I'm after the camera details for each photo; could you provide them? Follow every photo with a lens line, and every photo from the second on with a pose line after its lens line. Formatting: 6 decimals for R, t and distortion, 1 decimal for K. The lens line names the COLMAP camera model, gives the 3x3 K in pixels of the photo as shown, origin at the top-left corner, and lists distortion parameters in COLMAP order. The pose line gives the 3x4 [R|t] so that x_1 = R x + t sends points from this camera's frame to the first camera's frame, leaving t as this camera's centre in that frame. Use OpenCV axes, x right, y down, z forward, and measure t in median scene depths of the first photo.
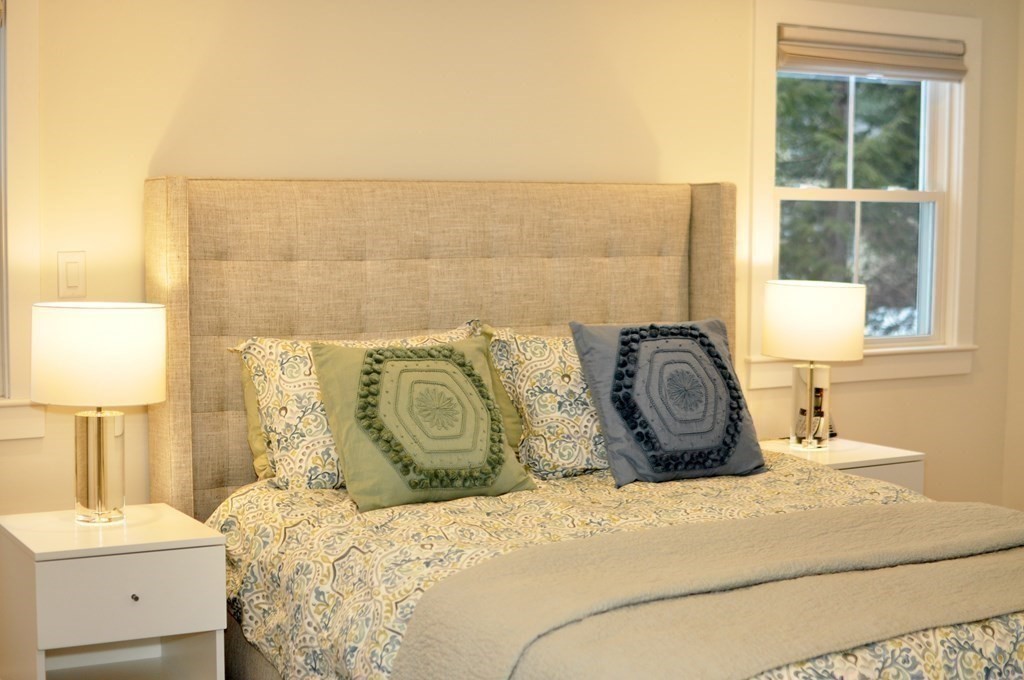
lens RADIAL K [[1581.2, 0, 512.0], [0, 1581.2, 340.0], [0, 0, 1]] dist [-0.179736, 0.150446]
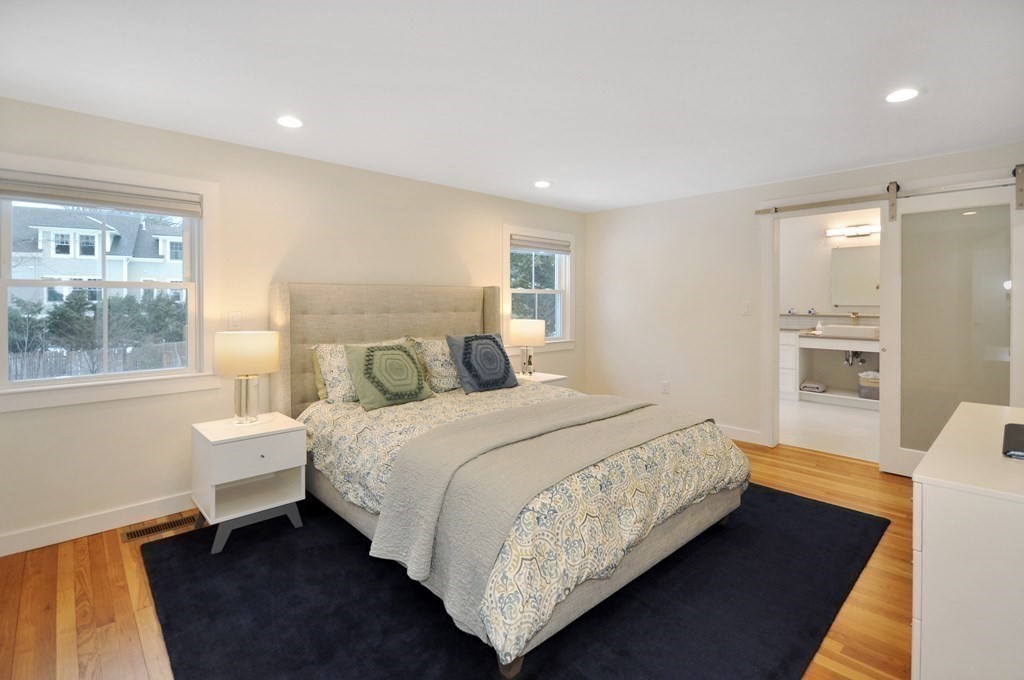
lens RADIAL K [[456.0, 0, 546.5], [0, 456.0, 311.9], [0, 0, 1]] dist [0.000354, 0.000095]
pose [[0.950468, -0.008185, 0.310714, -0.043920], [0.028055, 0.997832, -0.059534, 0.001102], [-0.309553, 0.065302, 0.948637, 0.187656]]
